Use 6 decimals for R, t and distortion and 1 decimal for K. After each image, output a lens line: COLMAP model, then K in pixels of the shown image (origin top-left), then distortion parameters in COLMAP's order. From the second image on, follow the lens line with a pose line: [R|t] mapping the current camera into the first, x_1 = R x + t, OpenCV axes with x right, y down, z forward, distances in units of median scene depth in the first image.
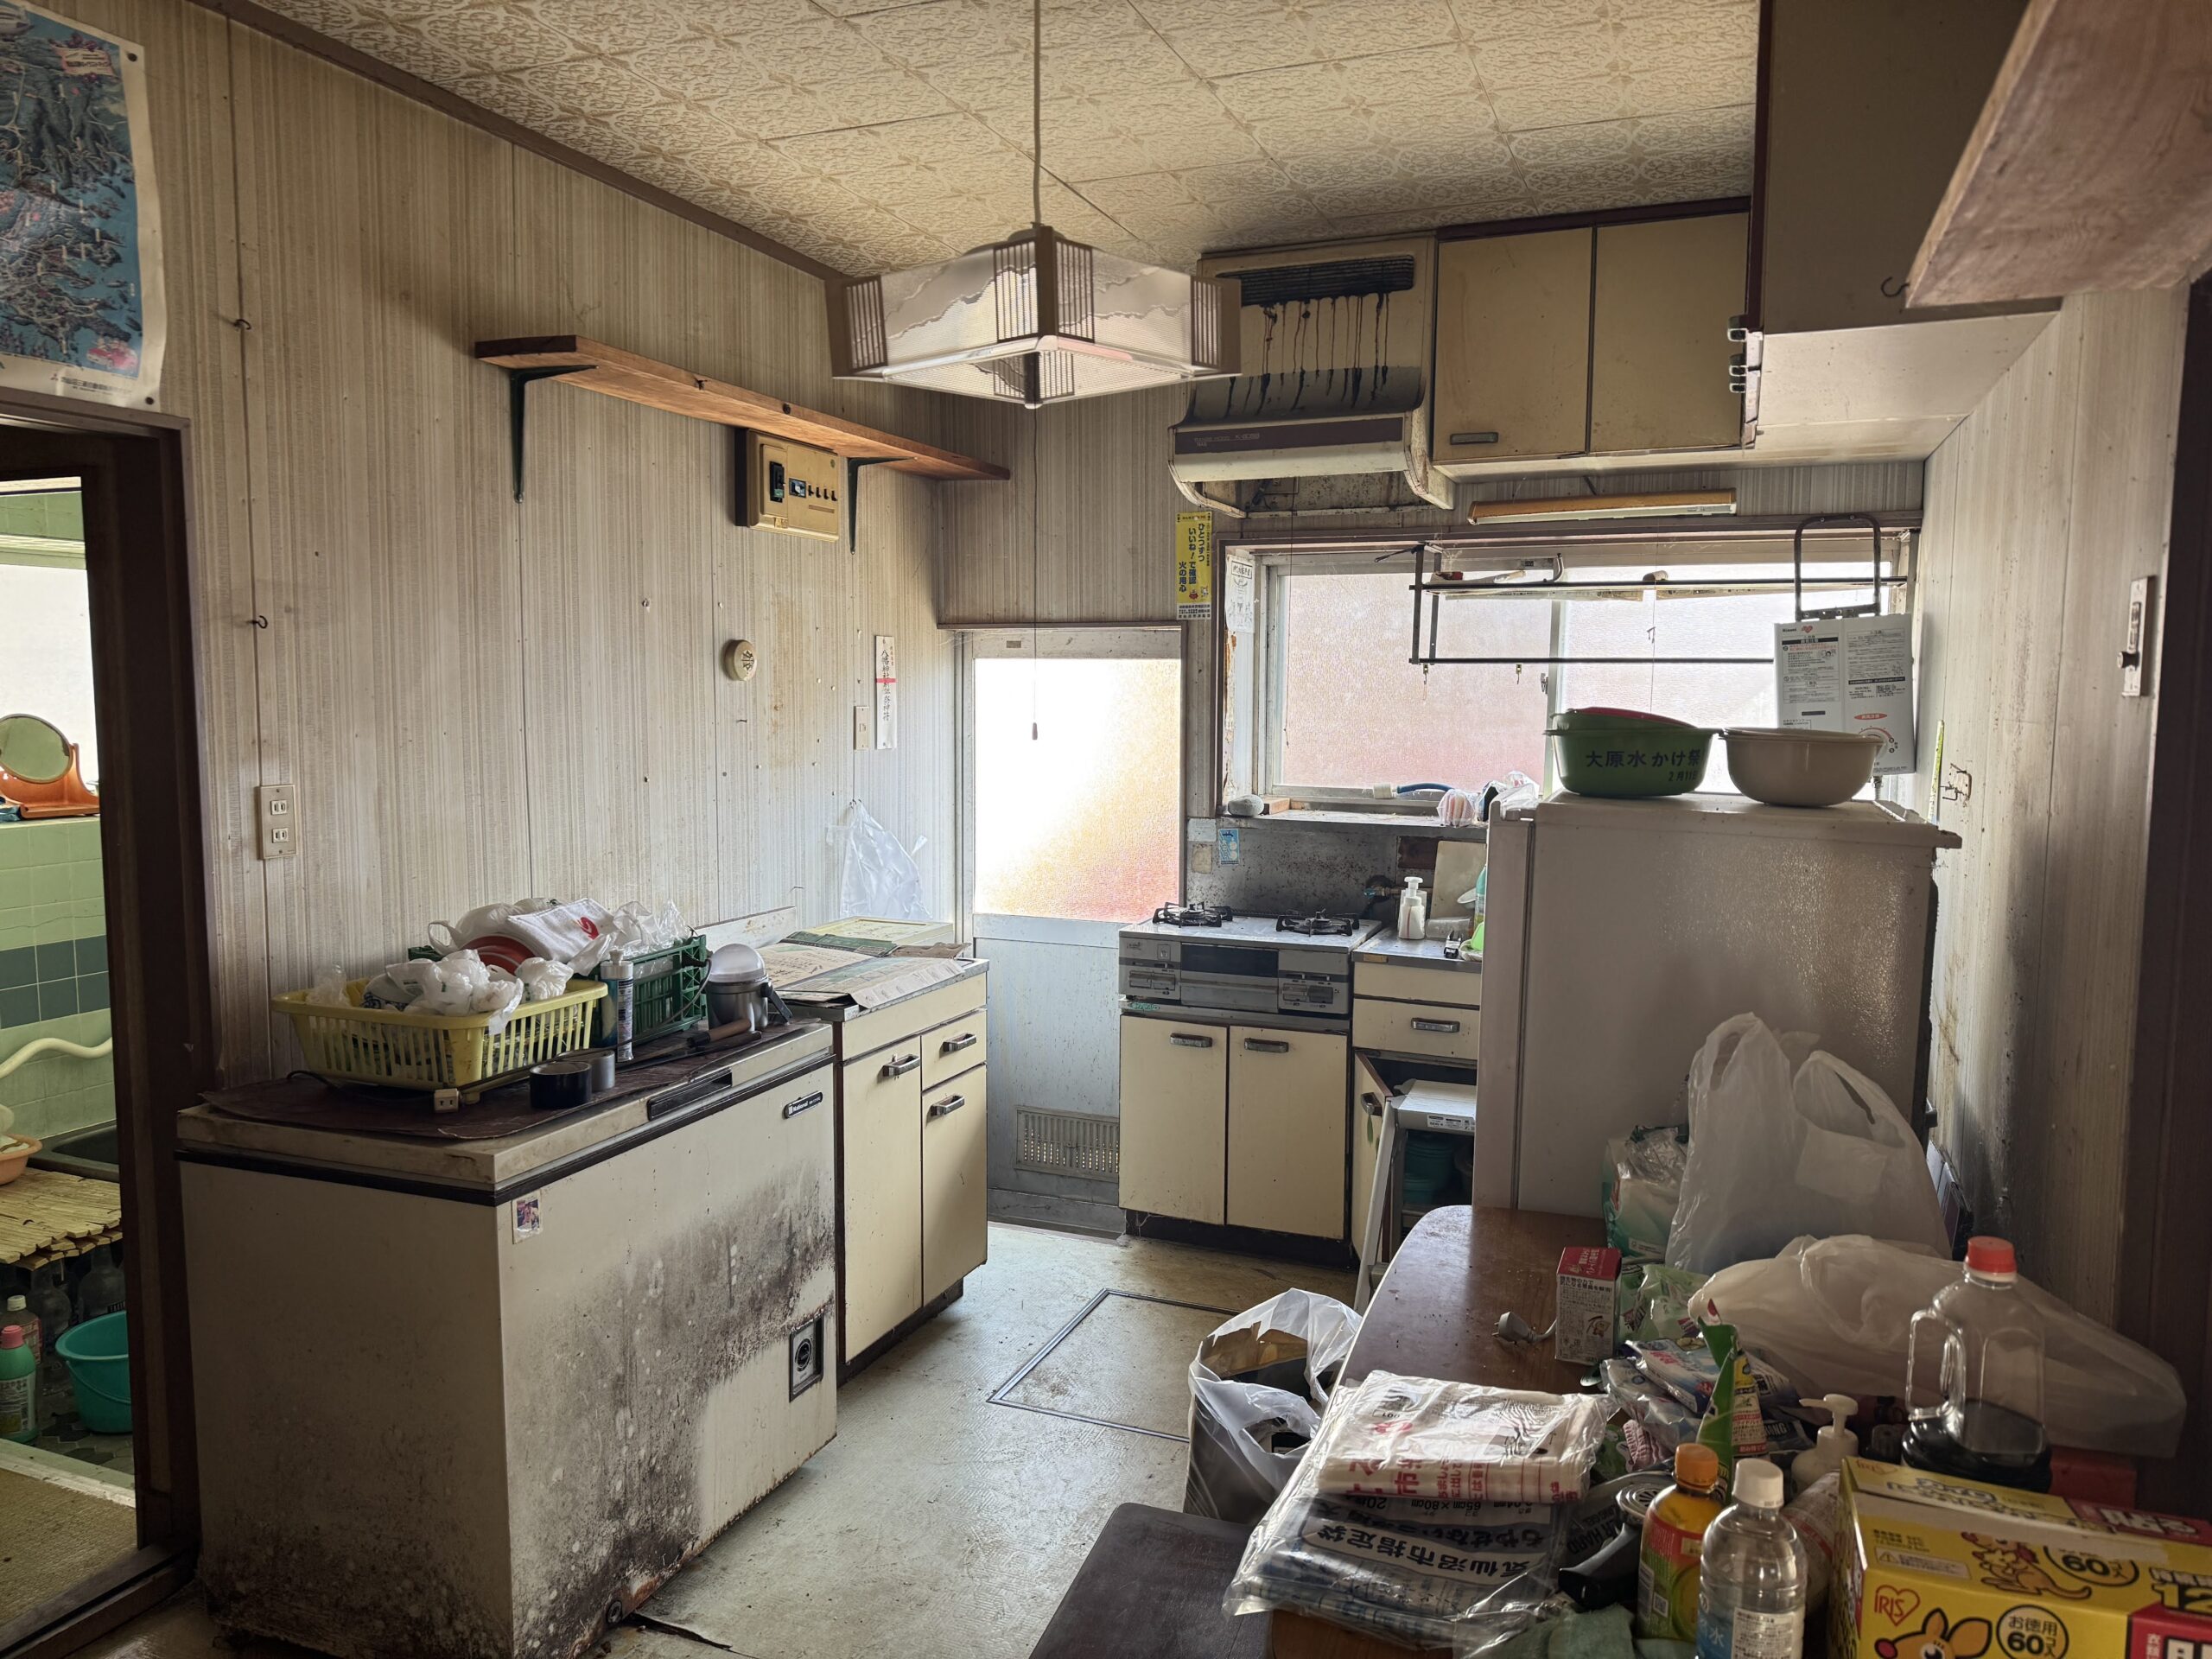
lens RADIAL K [[1546.5, 0, 1109.2], [0, 1546.5, 827.5], [0, 0, 1]] dist [-0.000543, 0.001445]
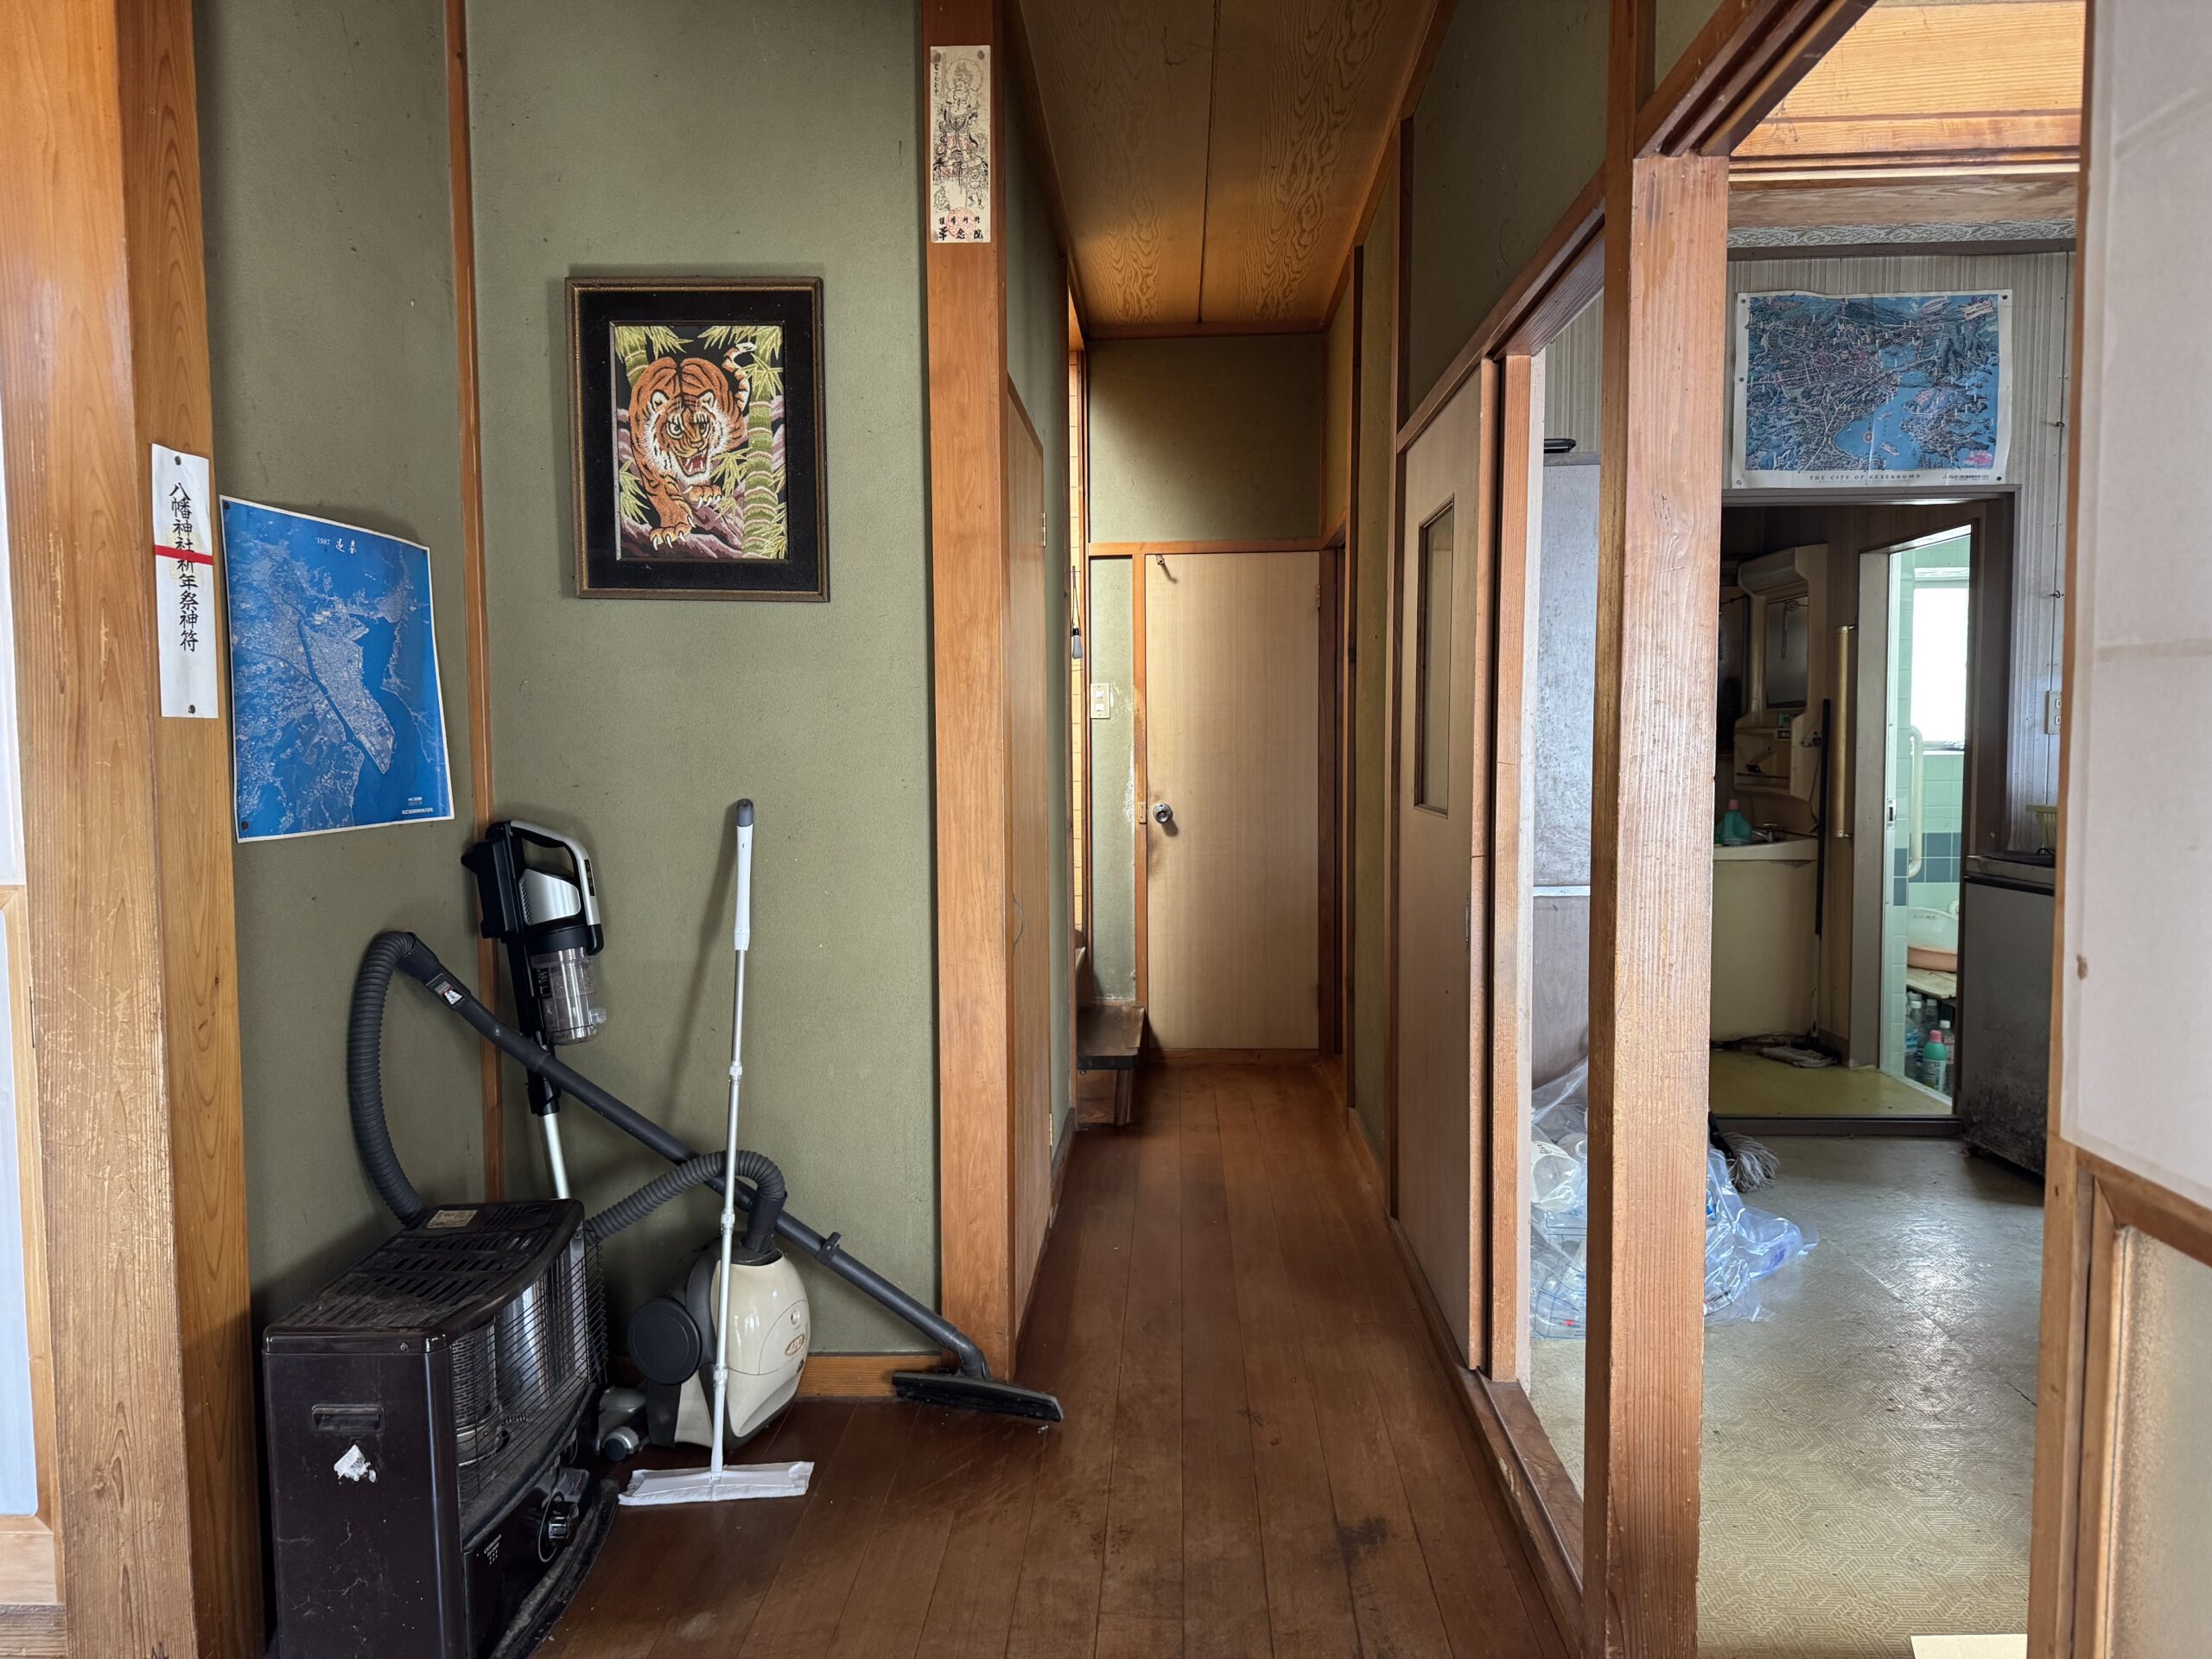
lens RADIAL K [[1546.5, 0, 1107.3], [0, 1546.5, 832.8], [0, 0, 1]] dist [-0.000543, 0.001445]
pose [[0.318968, 0.052834, -0.946292, 0.833056], [-0.081595, 0.996269, 0.028120, 0.185618], [0.944247, 0.068244, 0.322089, -0.589439]]
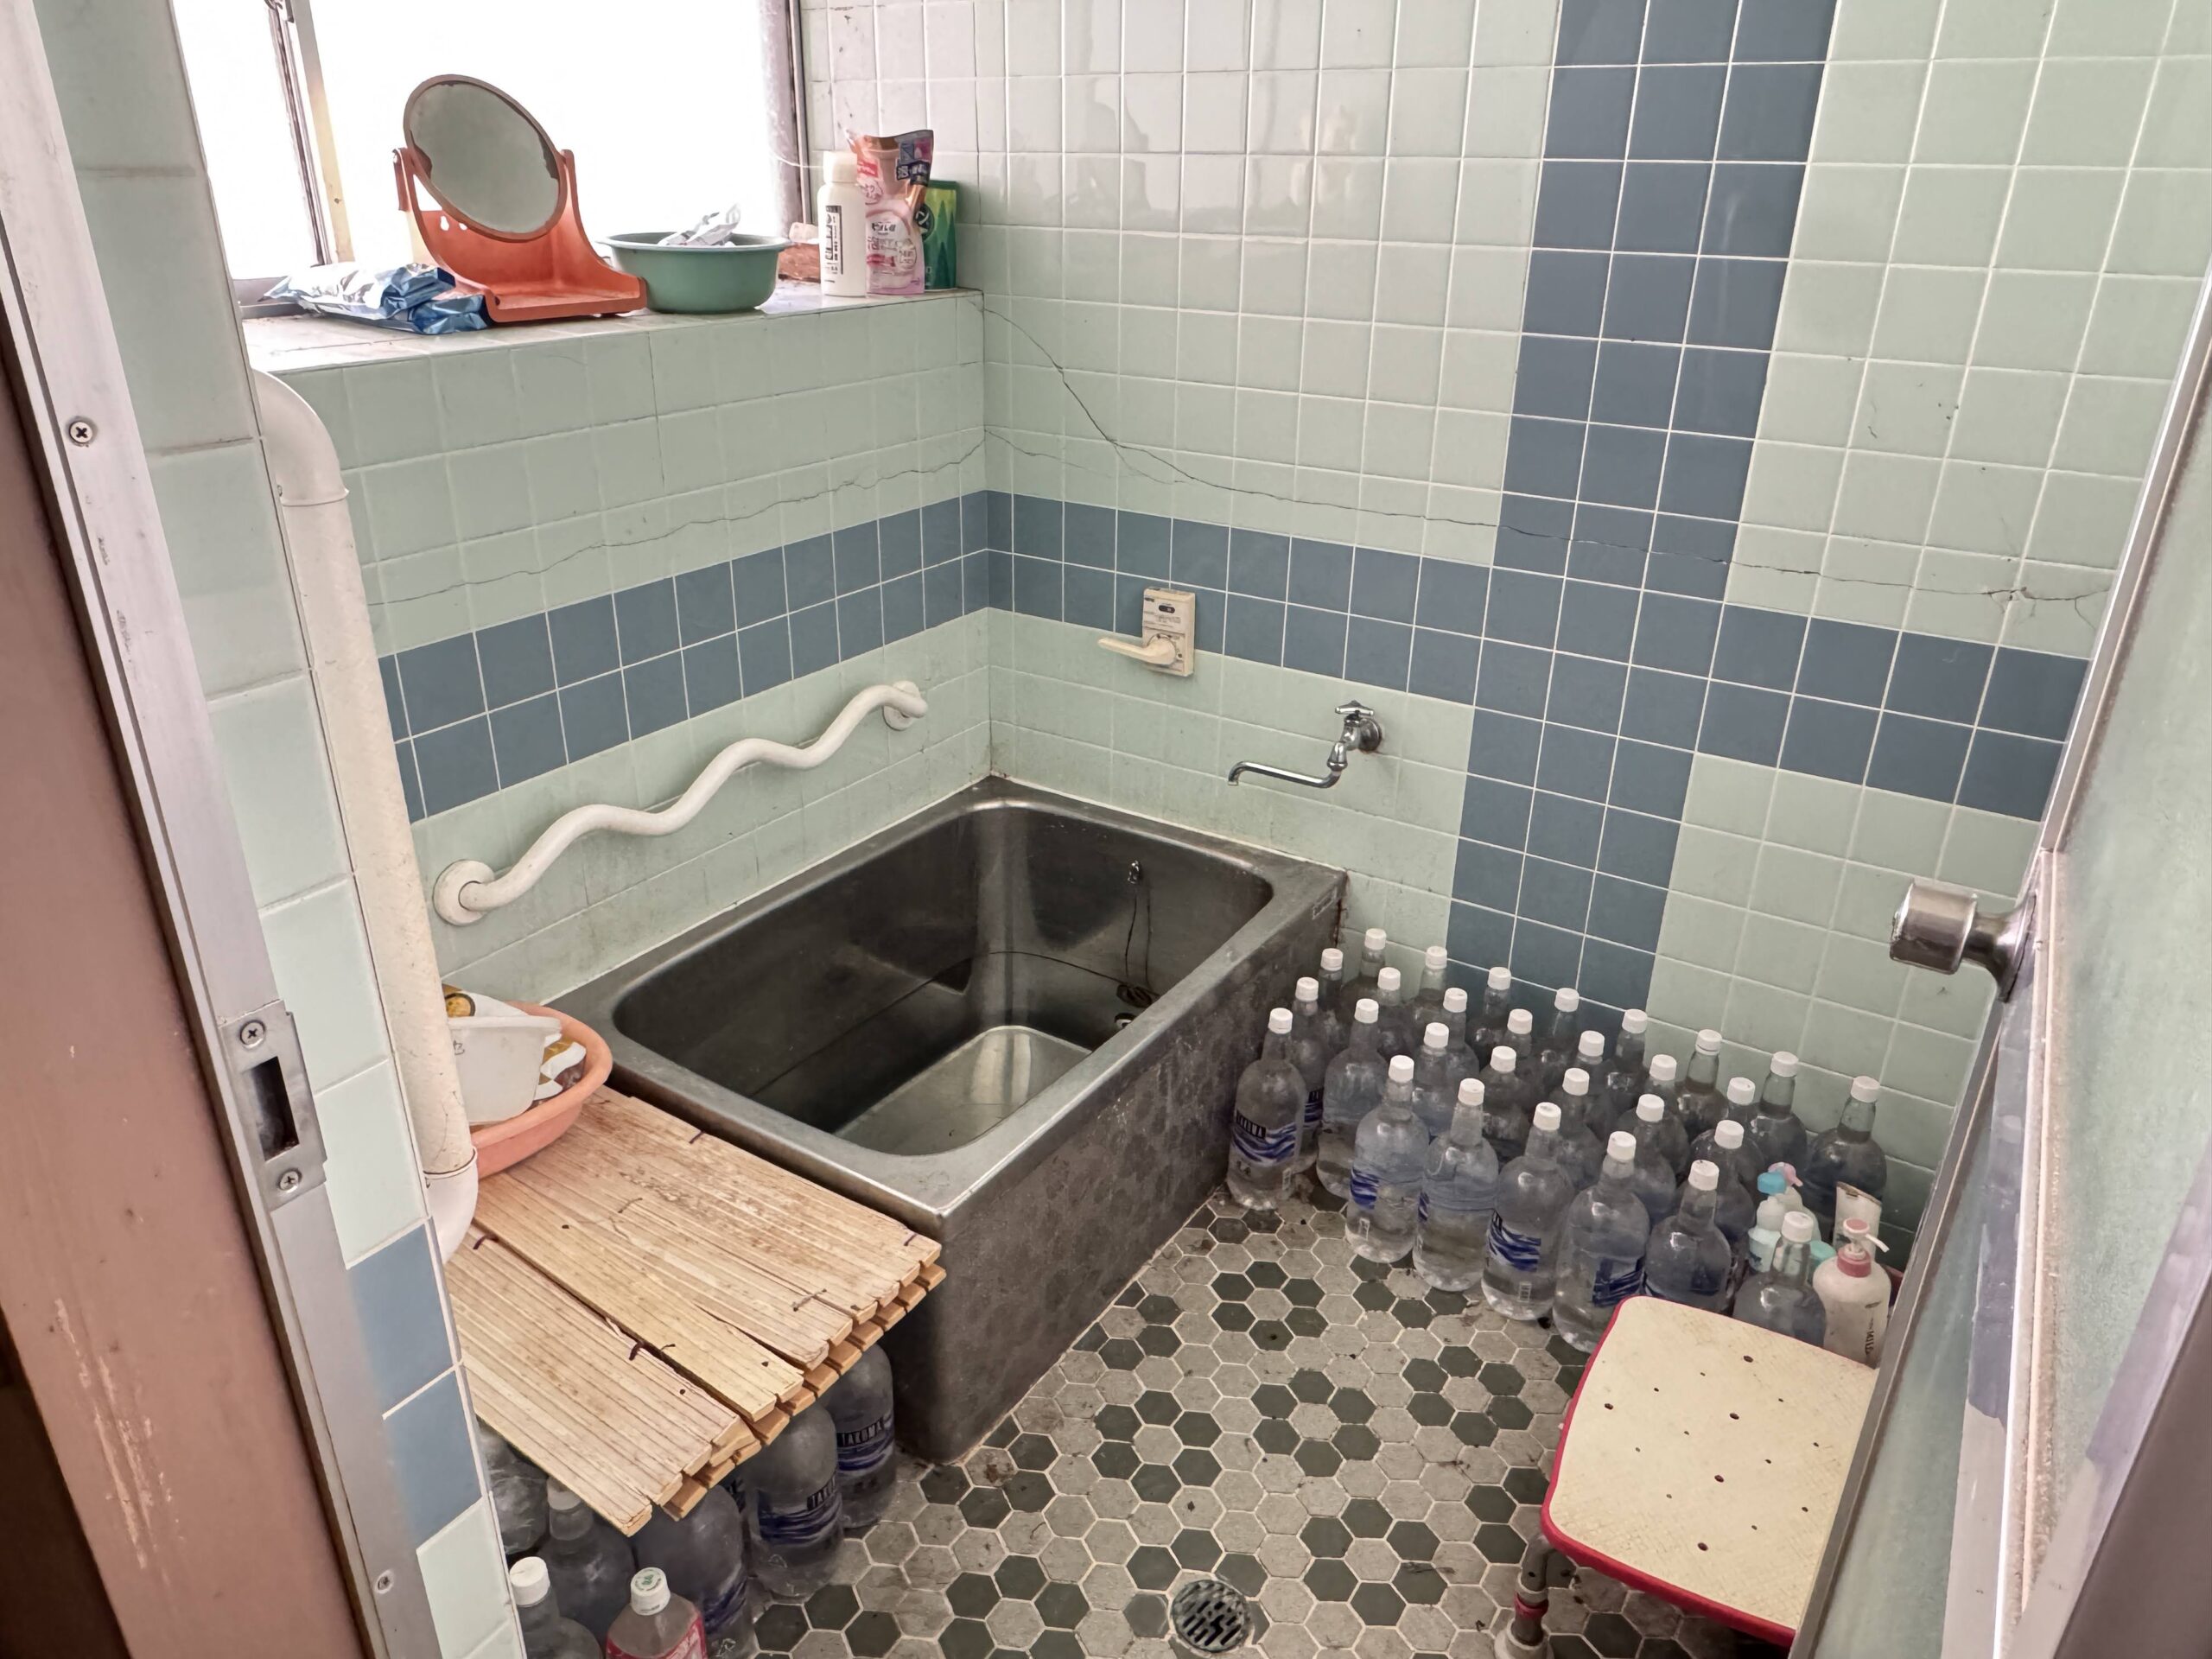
lens RADIAL K [[1546.5, 0, 1106.0], [0, 1546.5, 834.5], [0, 0, 1]] dist [-0.000543, 0.001445]
pose [[0.978821, 0.094106, -0.181804, -0.433464], [-0.031147, 0.946199, 0.322082, -0.015662], [0.202333, -0.309598, 0.929091, 0.574317]]
